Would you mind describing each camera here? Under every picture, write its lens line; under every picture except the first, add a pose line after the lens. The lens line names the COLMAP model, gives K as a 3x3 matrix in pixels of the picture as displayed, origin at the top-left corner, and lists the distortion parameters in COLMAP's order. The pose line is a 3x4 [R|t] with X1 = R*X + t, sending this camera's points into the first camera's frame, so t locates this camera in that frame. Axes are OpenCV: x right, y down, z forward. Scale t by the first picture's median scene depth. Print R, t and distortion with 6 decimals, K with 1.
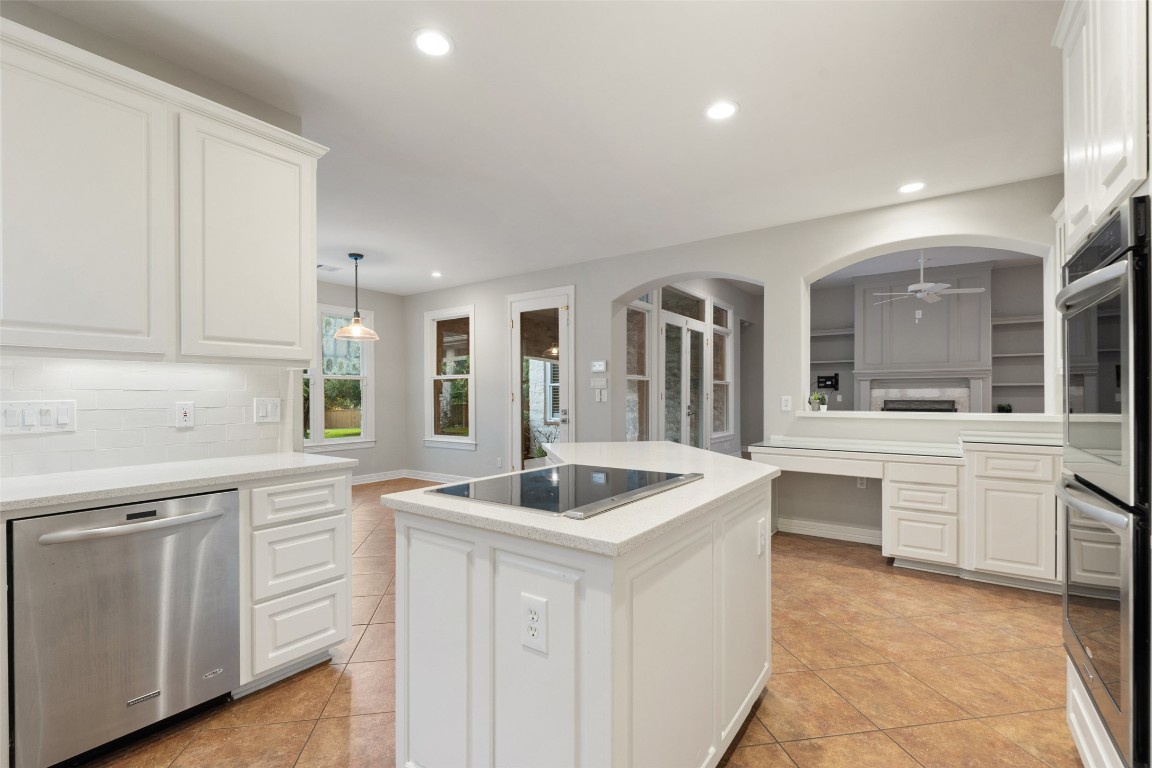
lens RADIAL K [[504.7, 0, 574.4], [0, 504.7, 393.0], [0, 0, 1]] dist [-0.006244, 0.000772]
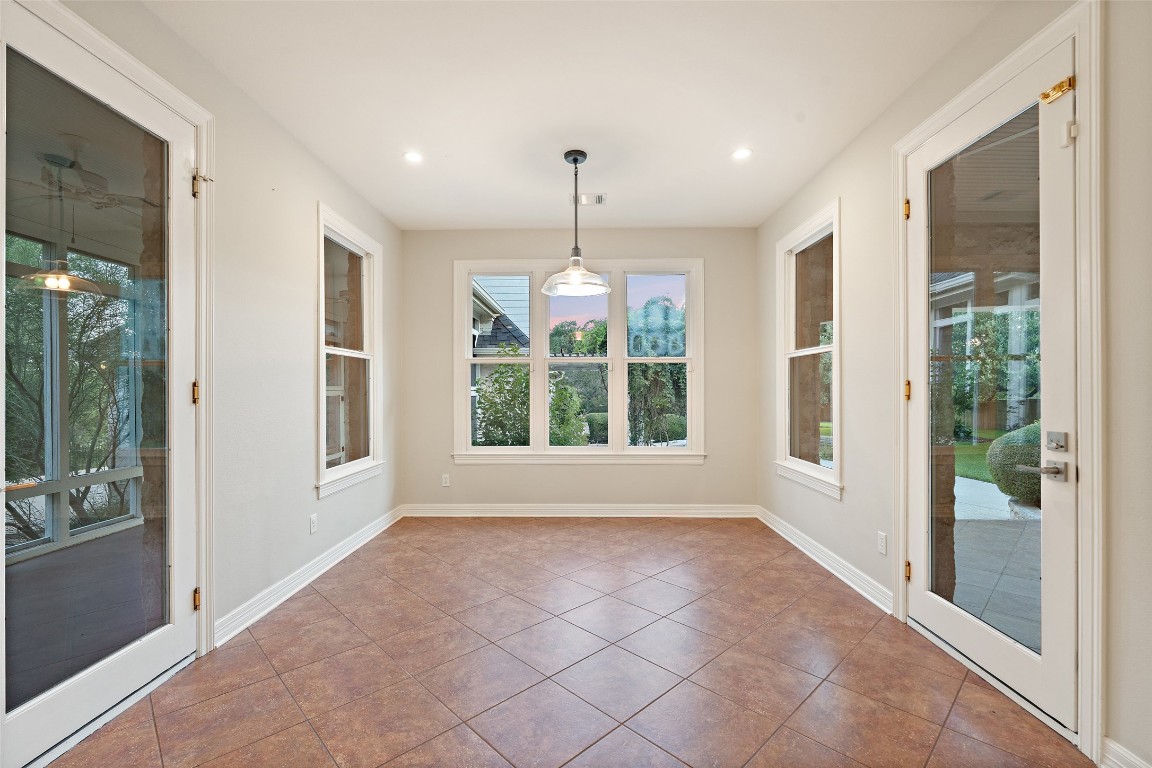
lens RADIAL K [[504.7, 0, 574.7], [0, 504.7, 383.3], [0, 0, 1]] dist [-0.006244, 0.000772]
pose [[0.568529, -0.005597, -0.822644, 0.157050], [0.003076, 0.999984, -0.004678, 0.012054], [0.822657, 0.000130, 0.568537, 1.536420]]
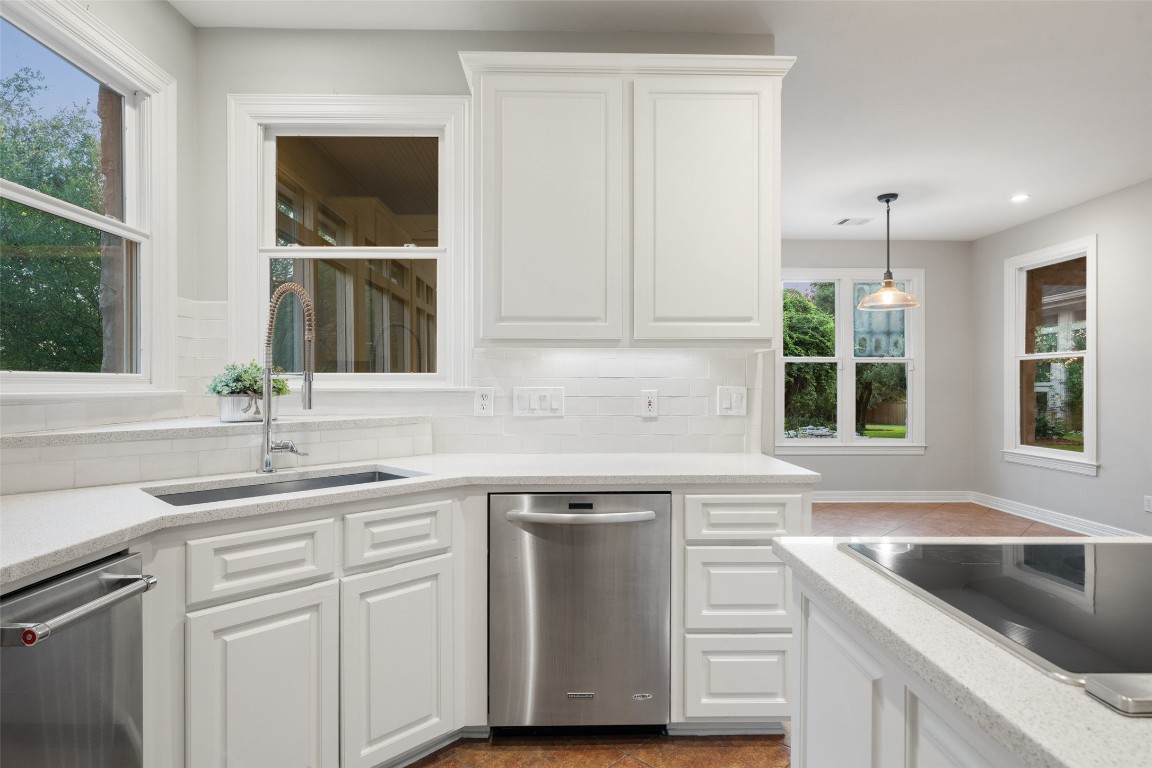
lens RADIAL K [[620.5, 0, 580.5], [0, 620.5, 382.8], [0, 0, 1]] dist [-0.006235, 0.002128]
pose [[0.600642, 0.002639, -0.799514, 0.067067], [-0.000264, 0.999995, 0.003102, 0.000754], [0.799518, -0.001652, 0.600639, 0.196636]]
